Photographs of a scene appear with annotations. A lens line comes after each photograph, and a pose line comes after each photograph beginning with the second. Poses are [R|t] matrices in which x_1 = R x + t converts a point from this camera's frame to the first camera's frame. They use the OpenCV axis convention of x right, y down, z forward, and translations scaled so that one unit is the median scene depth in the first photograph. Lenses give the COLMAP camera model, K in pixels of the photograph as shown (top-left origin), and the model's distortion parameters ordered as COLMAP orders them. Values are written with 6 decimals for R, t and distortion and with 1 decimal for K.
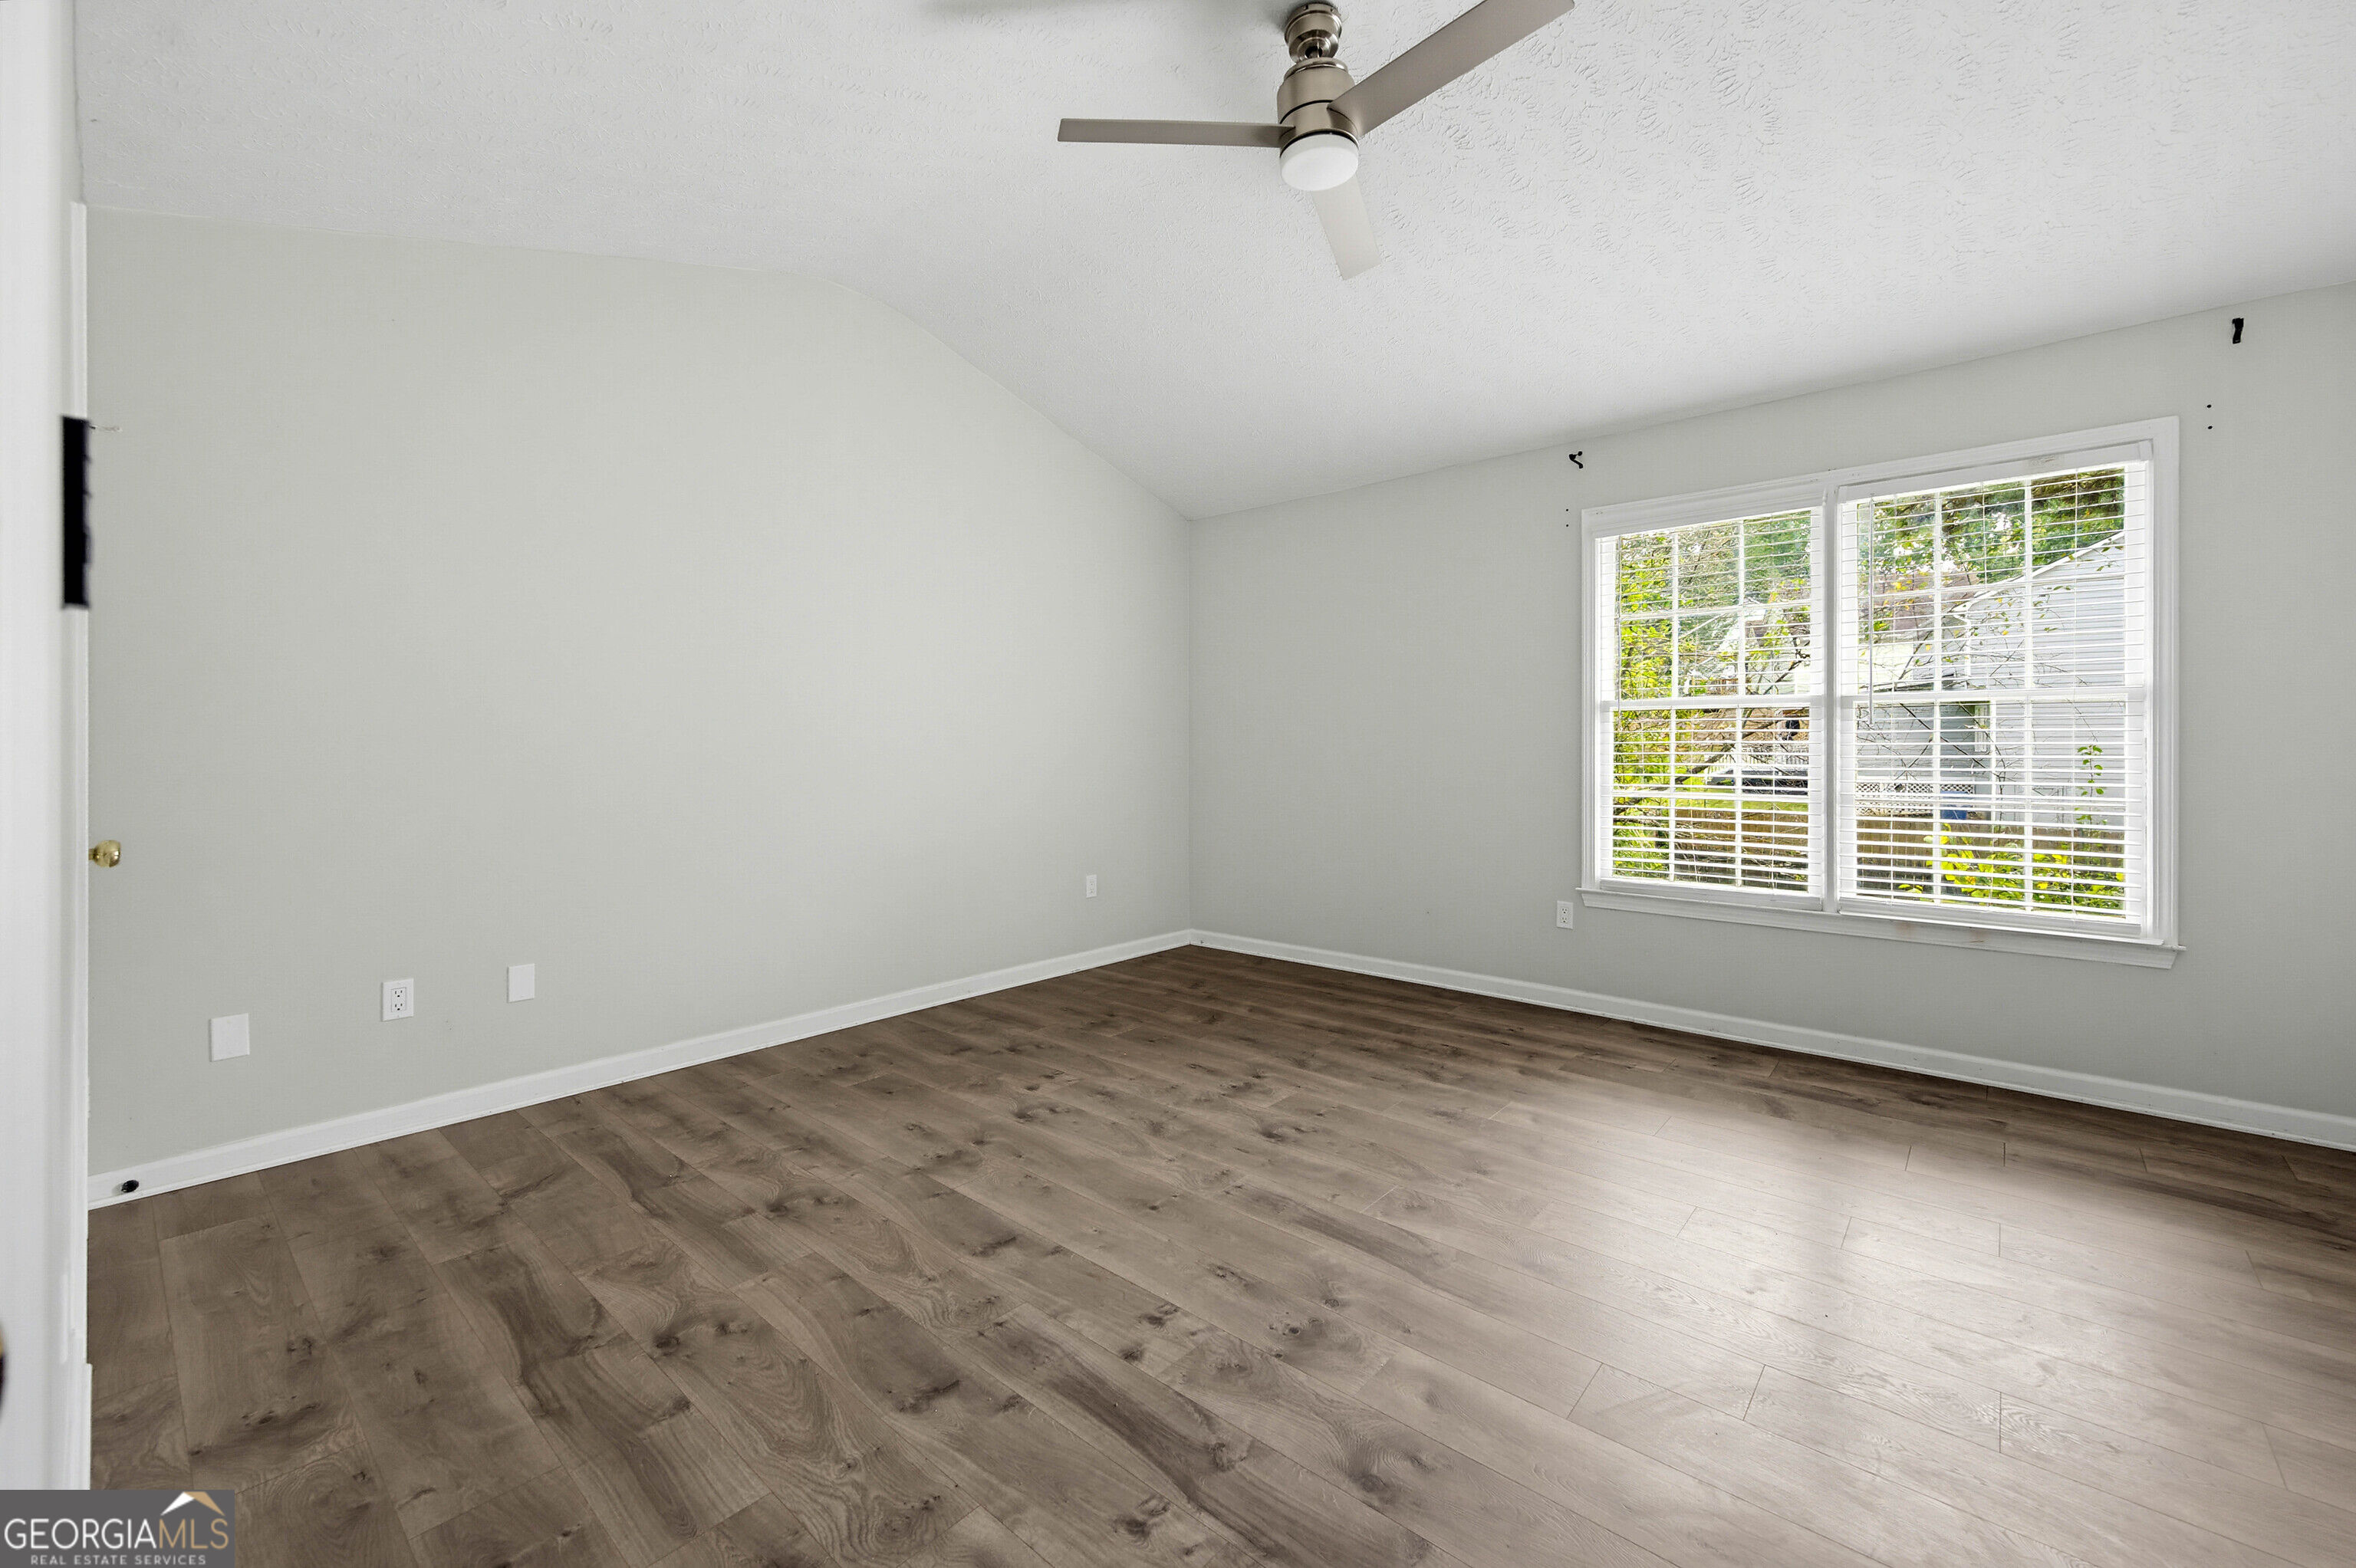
lens RADIAL K [[927.5, 0, 1219.2], [0, 927.5, 749.7], [0, 0, 1]] dist [0.003976, -0.001859]
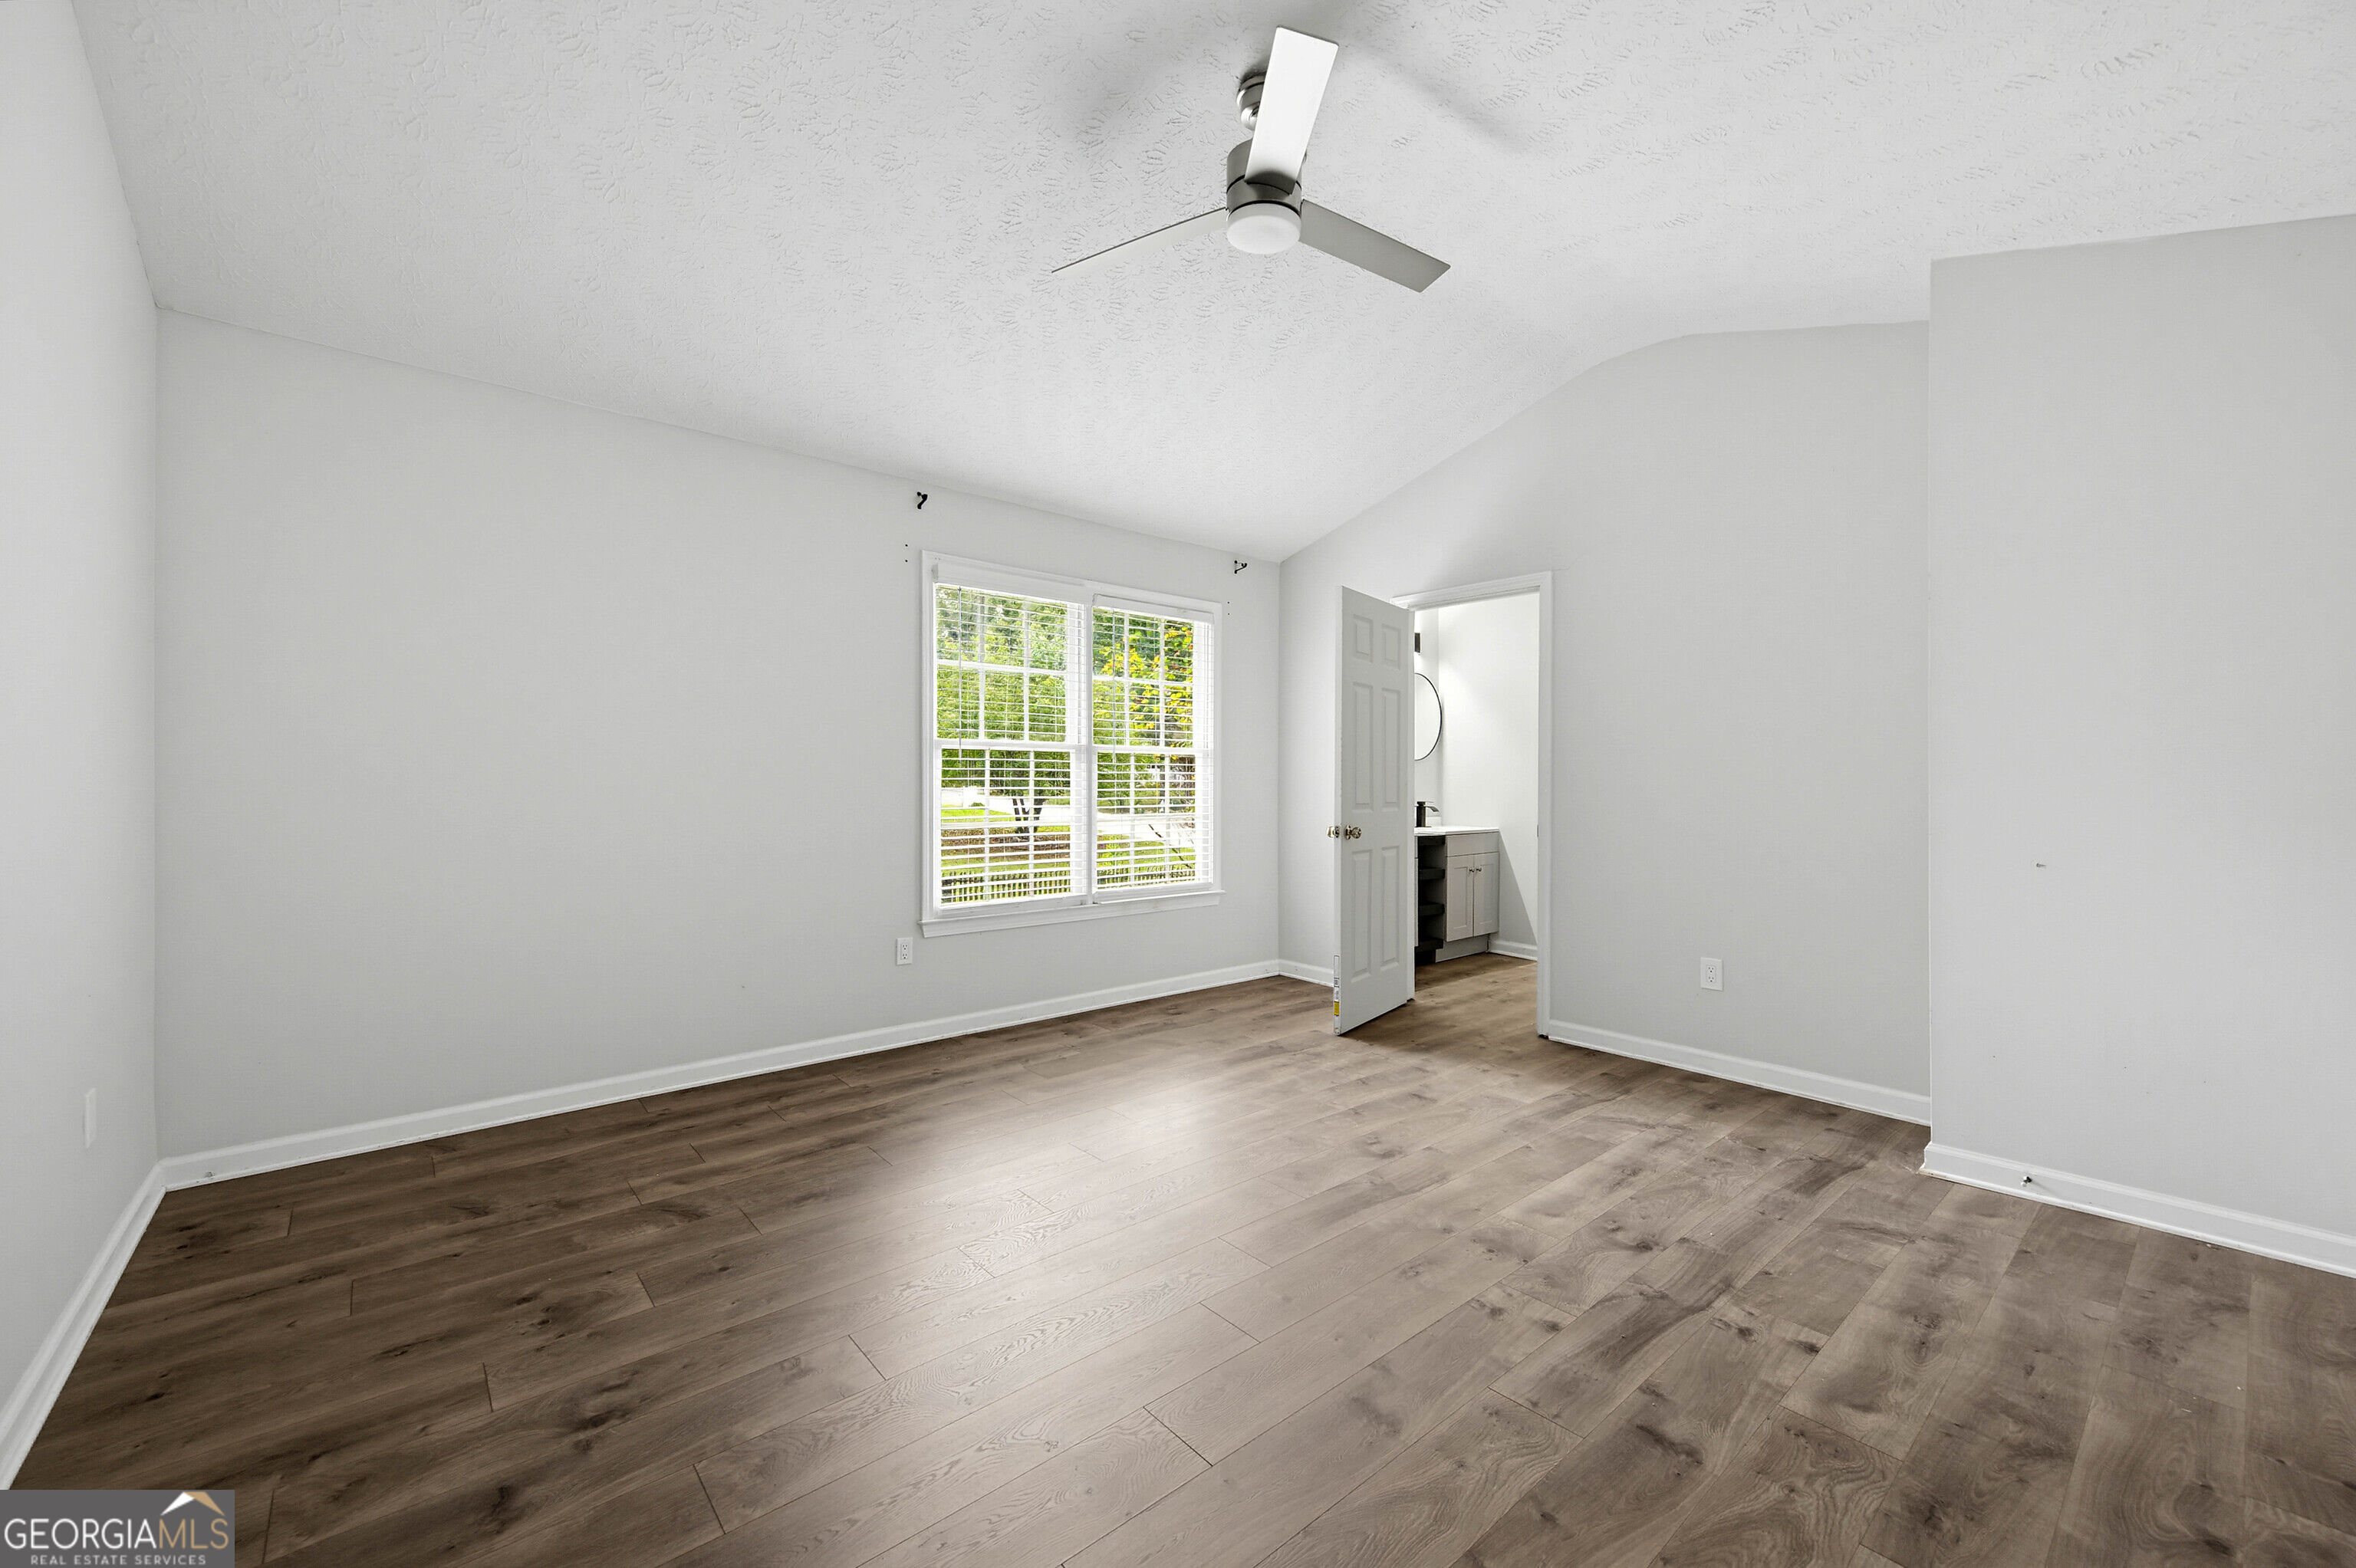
lens RADIAL K [[927.5, 0, 1169.2], [0, 927.5, 780.5], [0, 0, 1]] dist [0.003976, -0.001859]
pose [[0.175427, 0.000392, 0.984492, -1.239631], [-0.001626, 0.999999, -0.000108, -0.011906], [-0.984491, -0.001582, 0.175428, 1.212301]]
